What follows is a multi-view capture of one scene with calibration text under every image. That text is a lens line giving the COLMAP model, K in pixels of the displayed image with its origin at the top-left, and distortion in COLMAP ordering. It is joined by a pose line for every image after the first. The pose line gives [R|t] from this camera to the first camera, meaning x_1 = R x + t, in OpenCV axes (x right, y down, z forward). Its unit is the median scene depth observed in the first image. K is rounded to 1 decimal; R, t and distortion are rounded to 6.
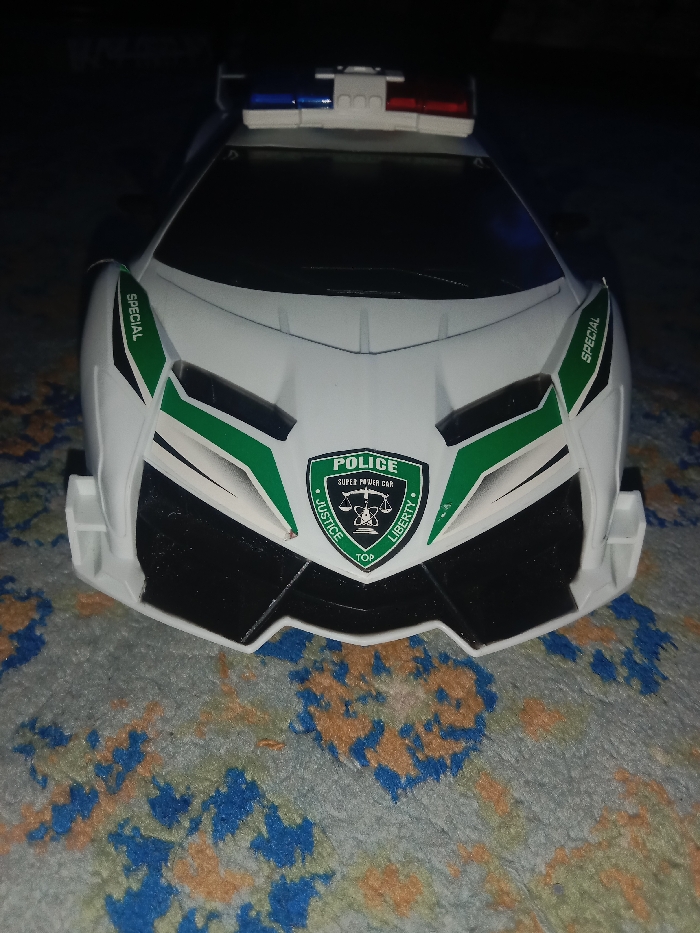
lens RADIAL K [[771.3, 0, 351.8], [0, 771.3, 464.5], [0, 0, 1]] dist [0.078859, -0.192618]
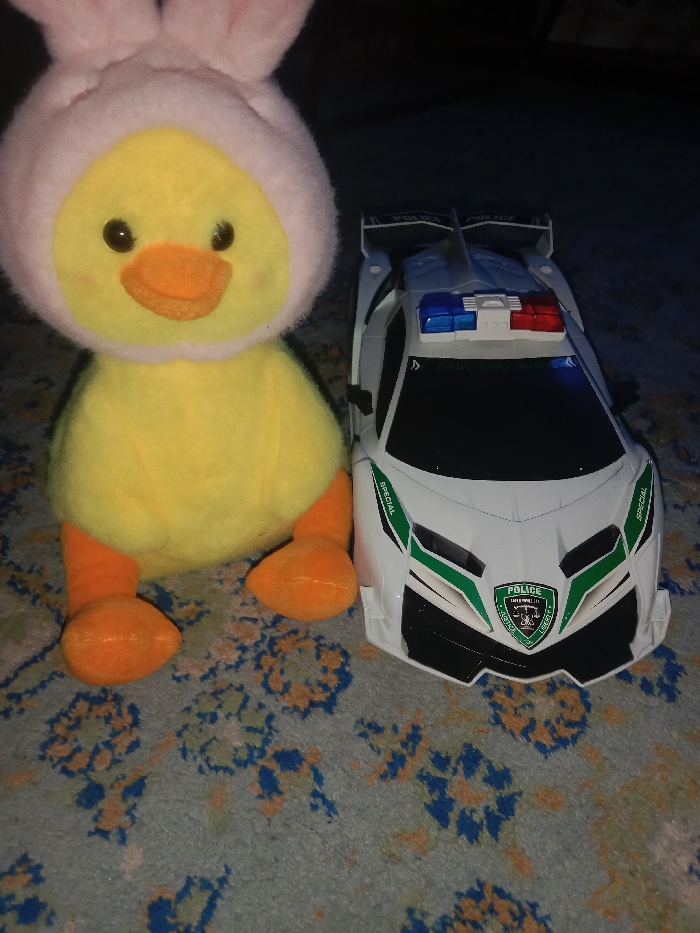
lens RADIAL K [[771.3, 0, 351.8], [0, 771.3, 464.5], [0, 0, 1]] dist [0.078859, -0.192618]
pose [[0.998919, -0.019326, -0.042272, -0.323673], [0.023385, 0.994940, 0.097716, -0.509979], [0.040170, -0.098599, 0.994316, -0.914365]]
